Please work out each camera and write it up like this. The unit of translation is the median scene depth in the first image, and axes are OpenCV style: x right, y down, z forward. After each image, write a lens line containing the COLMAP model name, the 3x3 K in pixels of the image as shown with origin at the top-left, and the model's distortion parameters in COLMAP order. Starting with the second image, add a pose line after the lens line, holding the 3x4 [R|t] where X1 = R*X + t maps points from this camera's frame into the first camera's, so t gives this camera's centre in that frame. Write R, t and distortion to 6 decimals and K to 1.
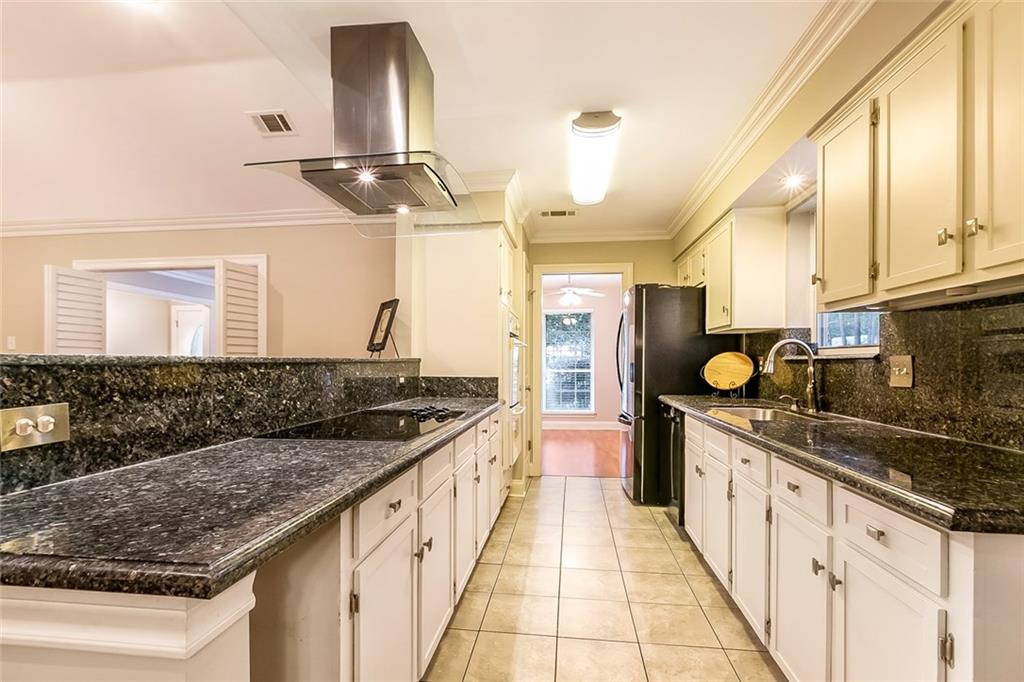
lens RADIAL K [[458.6, 0, 513.7], [0, 458.6, 366.6], [0, 0, 1]] dist [0.002369, -0.000163]
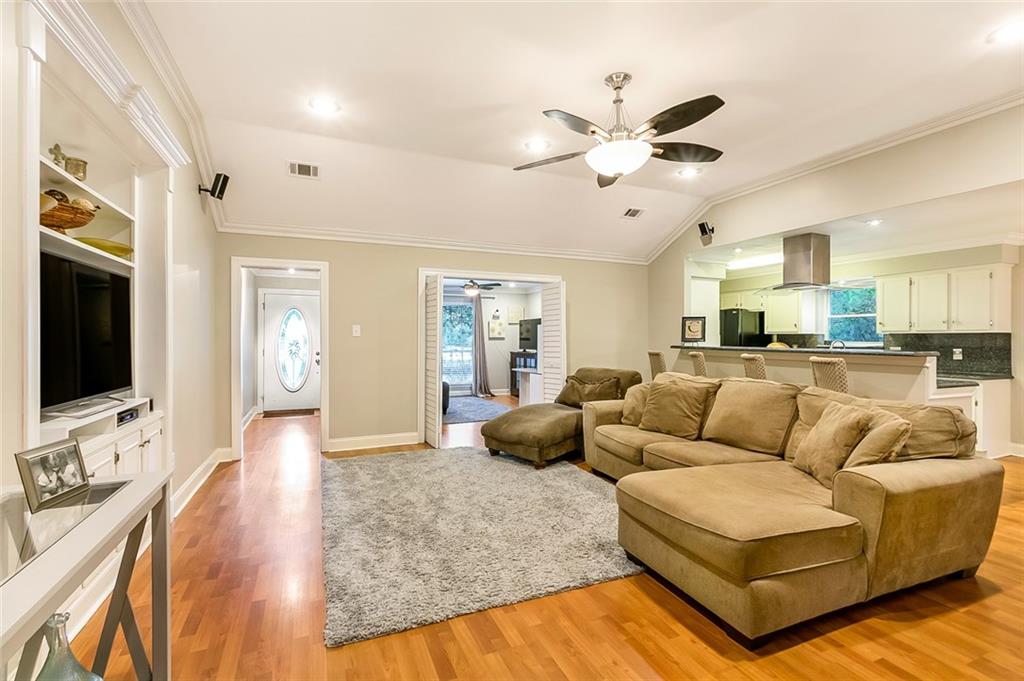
lens RADIAL K [[458.6, 0, 508.3], [0, 458.6, 336.6], [0, 0, 1]] dist [0.002369, -0.000163]
pose [[0.858616, 0.005704, 0.512587, -2.561796], [0.002254, 0.999886, -0.014902, -0.044164], [-0.512614, 0.013951, 0.858506, -0.331063]]
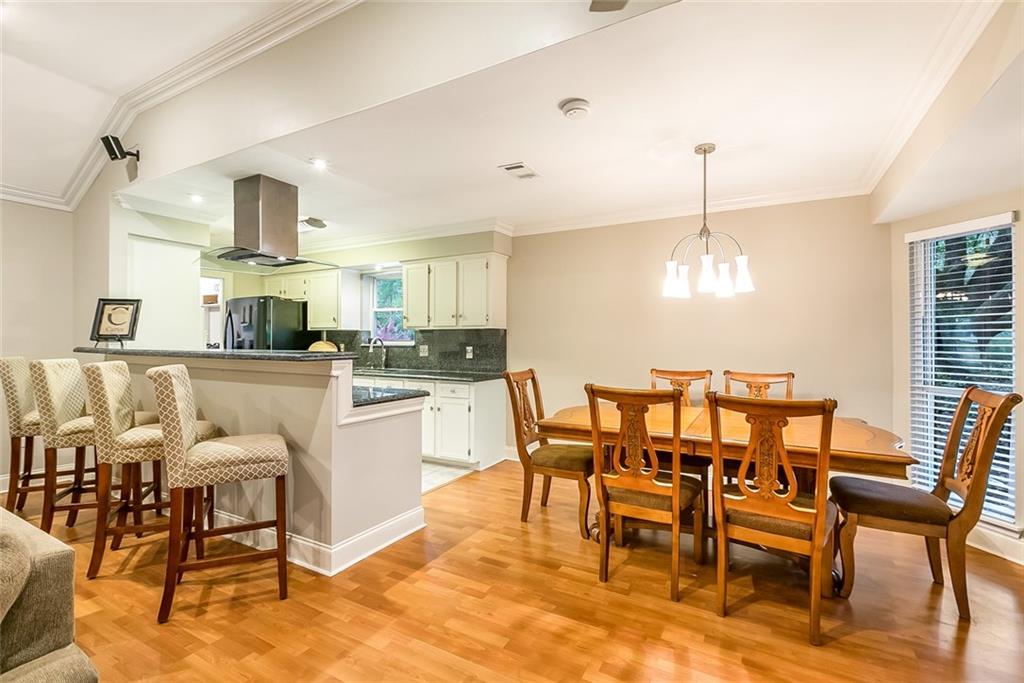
lens RADIAL K [[458.6, 0, 510.1], [0, 458.6, 339.9], [0, 0, 1]] dist [0.002369, -0.000163]
pose [[0.374838, -0.000467, 0.927090, -1.282990], [0.010719, 0.999935, -0.003830, -0.033062], [-0.927028, 0.011373, 0.374819, -0.461492]]
